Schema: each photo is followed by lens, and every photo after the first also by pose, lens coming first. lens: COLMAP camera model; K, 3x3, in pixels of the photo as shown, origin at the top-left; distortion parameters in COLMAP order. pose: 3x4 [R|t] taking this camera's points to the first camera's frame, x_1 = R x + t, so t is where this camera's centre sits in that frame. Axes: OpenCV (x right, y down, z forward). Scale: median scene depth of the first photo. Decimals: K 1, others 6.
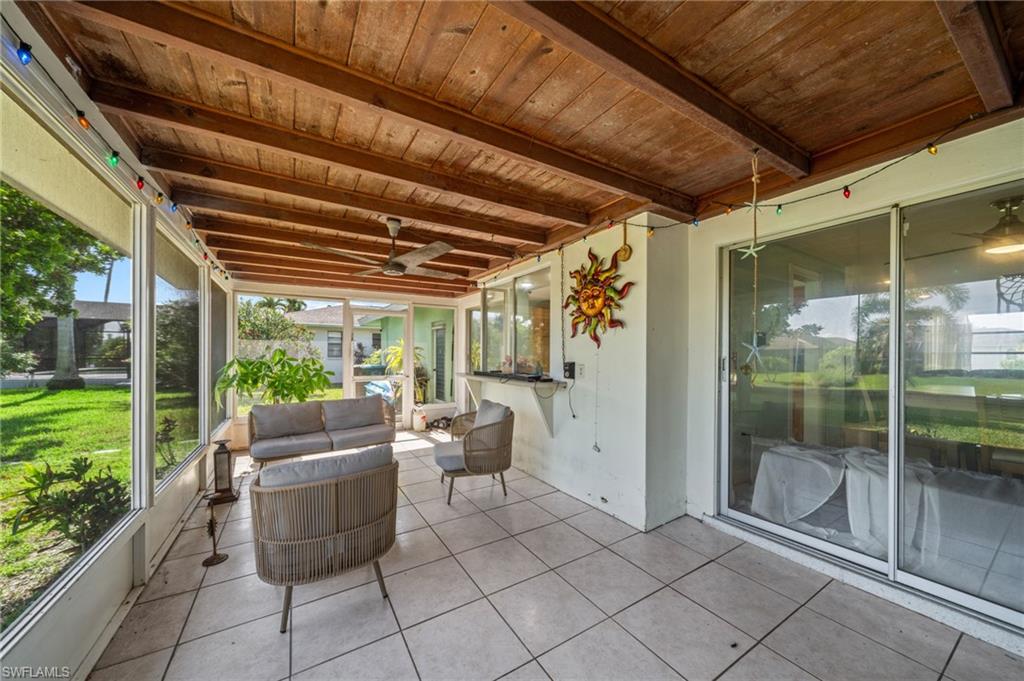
lens RADIAL K [[356.8, 0, 506.8], [0, 356.8, 356.6], [0, 0, 1]] dist [-0.000318, 0.000029]
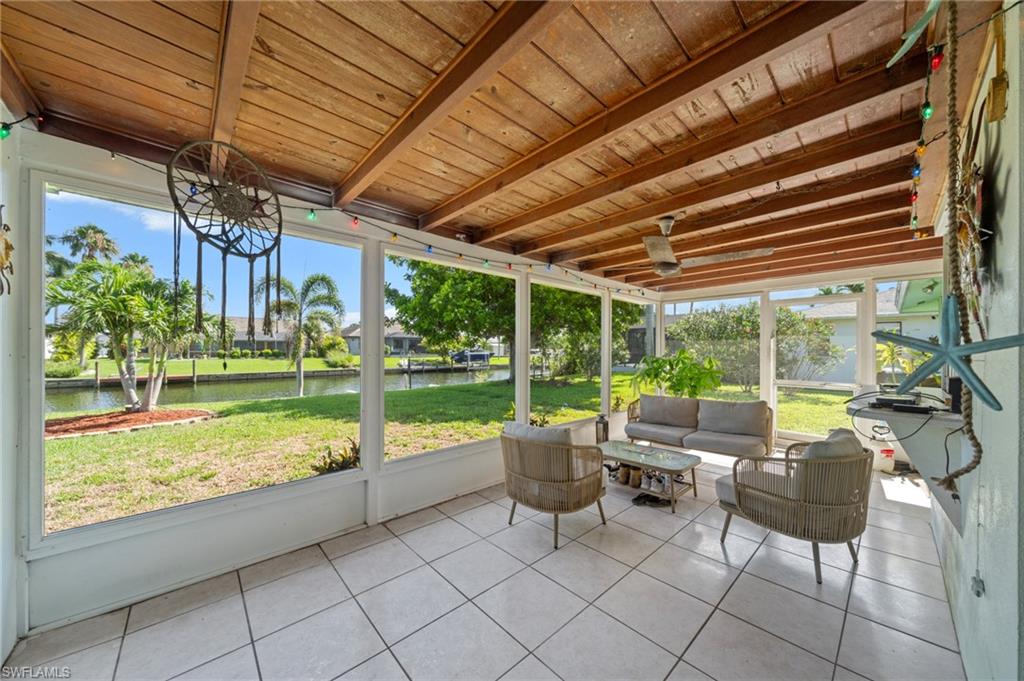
lens RADIAL K [[350.8, 0, 492.1], [0, 350.8, 352.7], [0, 0, 1]] dist [-0.000313, -0.000015]
pose [[0.176431, 0.004745, -0.984302, 0.555283], [-0.010446, 0.999941, 0.002948, -0.009603], [0.984258, 0.009761, 0.176470, 0.364409]]
